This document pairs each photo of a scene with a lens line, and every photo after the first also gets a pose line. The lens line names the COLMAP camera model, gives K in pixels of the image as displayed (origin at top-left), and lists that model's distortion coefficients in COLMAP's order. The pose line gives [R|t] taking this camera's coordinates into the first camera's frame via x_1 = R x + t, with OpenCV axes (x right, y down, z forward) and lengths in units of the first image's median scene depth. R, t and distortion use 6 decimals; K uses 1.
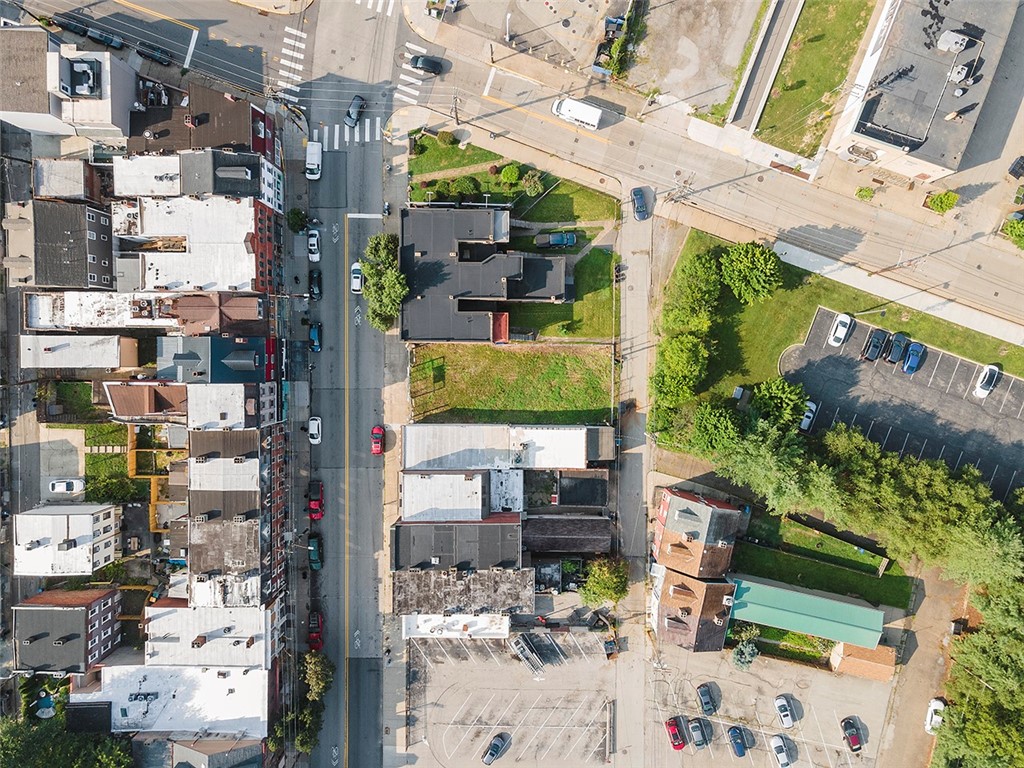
lens RADIAL K [[748.2, 0, 512.8], [0, 748.2, 376.8], [0, 0, 1]] dist [0.034985, 0.021227]
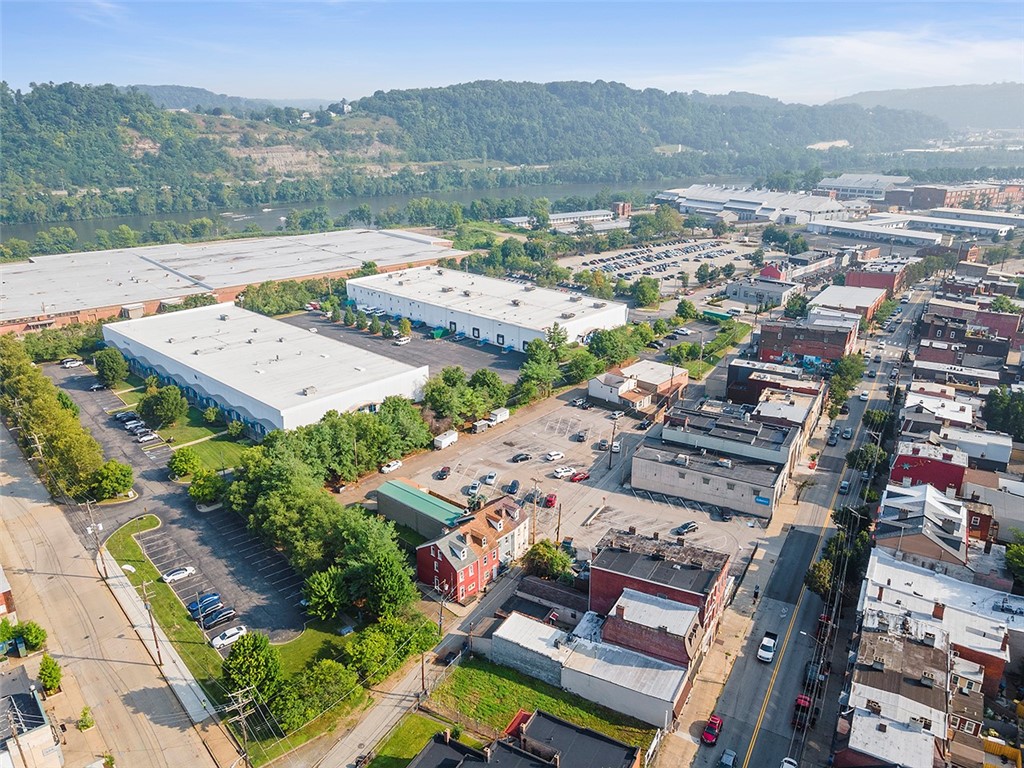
lens RADIAL K [[748.2, 0, 512.8], [0, 748.2, 376.8], [0, 0, 1]] dist [0.034985, 0.021227]
pose [[-0.872267, -0.152419, 0.464671, -0.326643], [0.488313, -0.322934, 0.810718, -0.598481], [0.026489, 0.934067, 0.356113, 0.326468]]
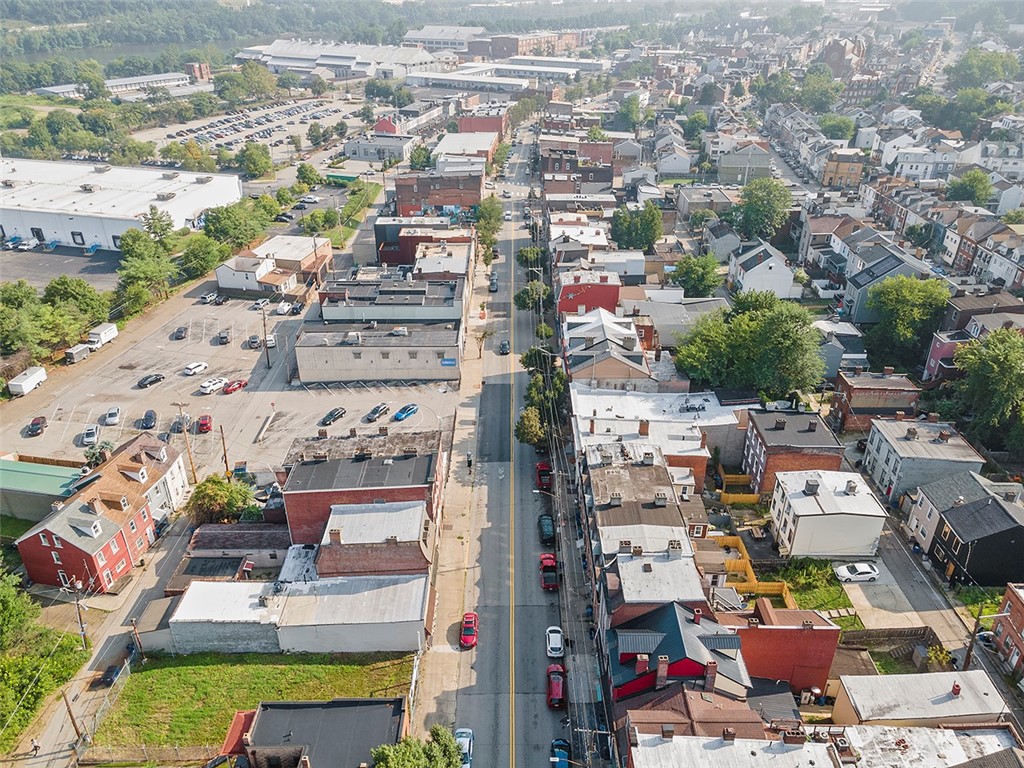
lens RADIAL K [[748.2, 0, 512.8], [0, 748.2, 376.8], [0, 0, 1]] dist [0.034985, 0.021227]
pose [[-0.999909, 0.013327, 0.002053, -0.233106], [-0.004981, -0.506577, 0.862180, -0.433861], [0.012531, 0.862092, 0.506597, 0.422932]]
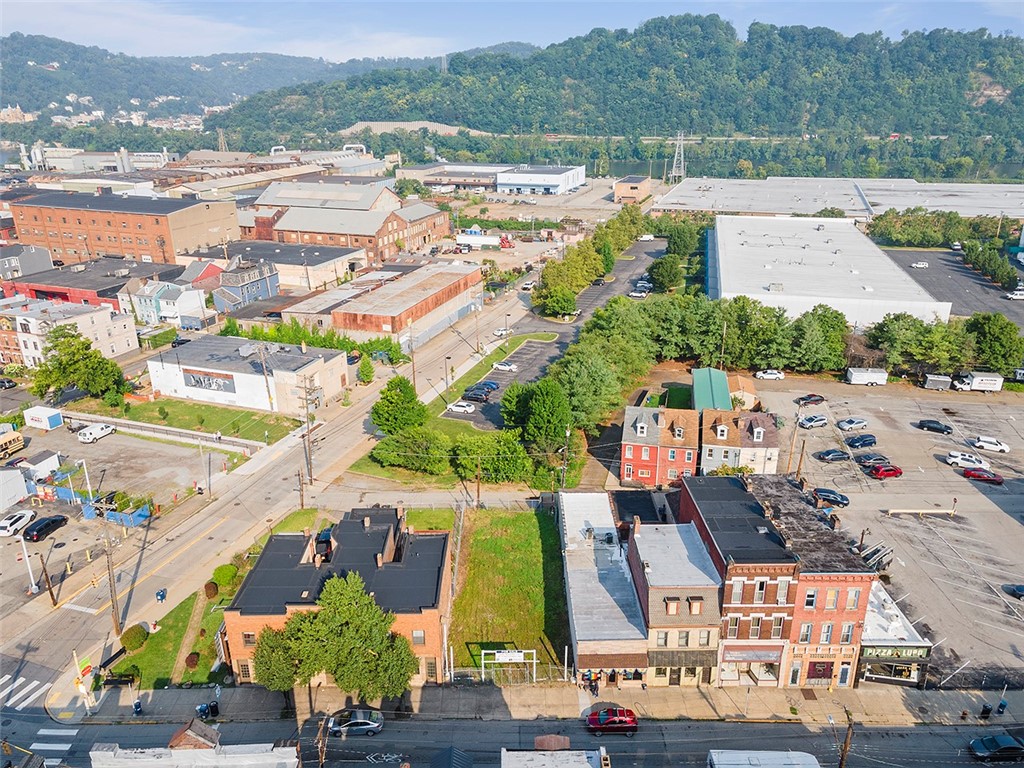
lens RADIAL K [[748.2, 0, 512.8], [0, 748.2, 376.8], [0, 0, 1]] dist [0.034985, 0.021227]
pose [[-0.010912, -0.351303, 0.936198, -0.633552], [0.999226, -0.039217, -0.003070, 0.023244], [0.037793, 0.935440, 0.351459, 0.567878]]
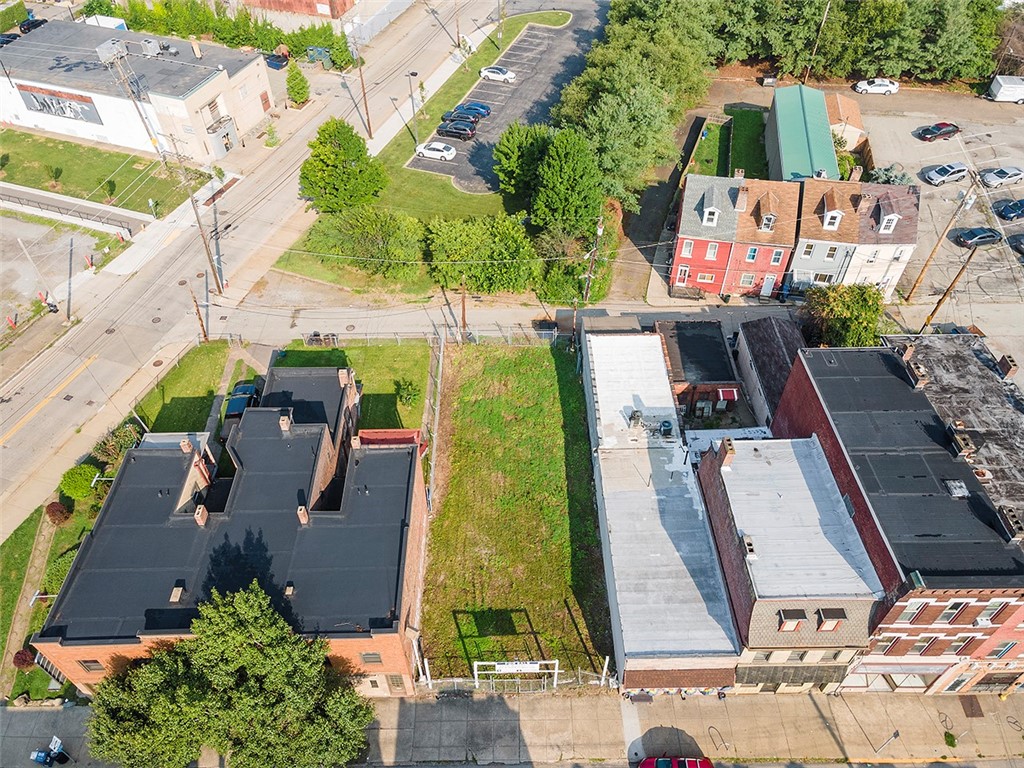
lens RADIAL K [[748.2, 0, 512.8], [0, 748.2, 376.8], [0, 0, 1]] dist [0.034985, 0.021227]
pose [[-0.023507, -0.714749, 0.698986, -0.305700], [0.999123, -0.041032, -0.008357, 0.016788], [0.034653, 0.698176, 0.715087, 0.610351]]
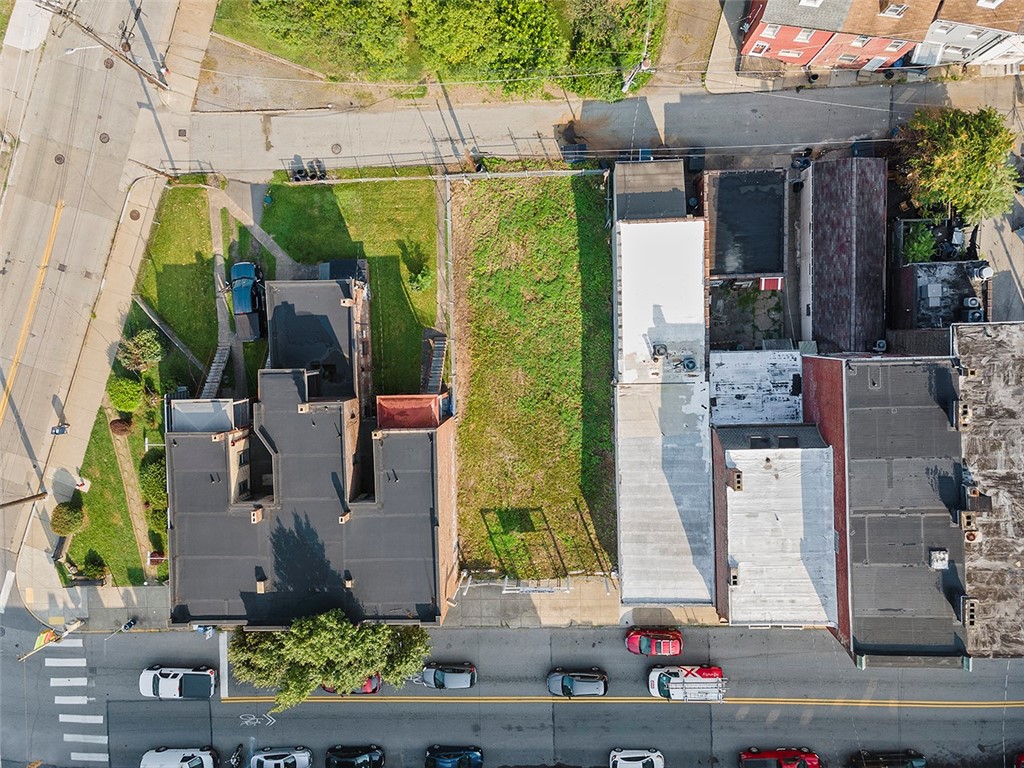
lens RADIAL K [[748.2, 0, 512.8], [0, 748.2, 376.8], [0, 0, 1]] dist [0.034985, 0.021227]
pose [[-0.032612, -0.998010, -0.053974, 0.027891], [0.994587, -0.027075, -0.100320, 0.047451], [0.098659, -0.056953, 0.993490, 0.509680]]
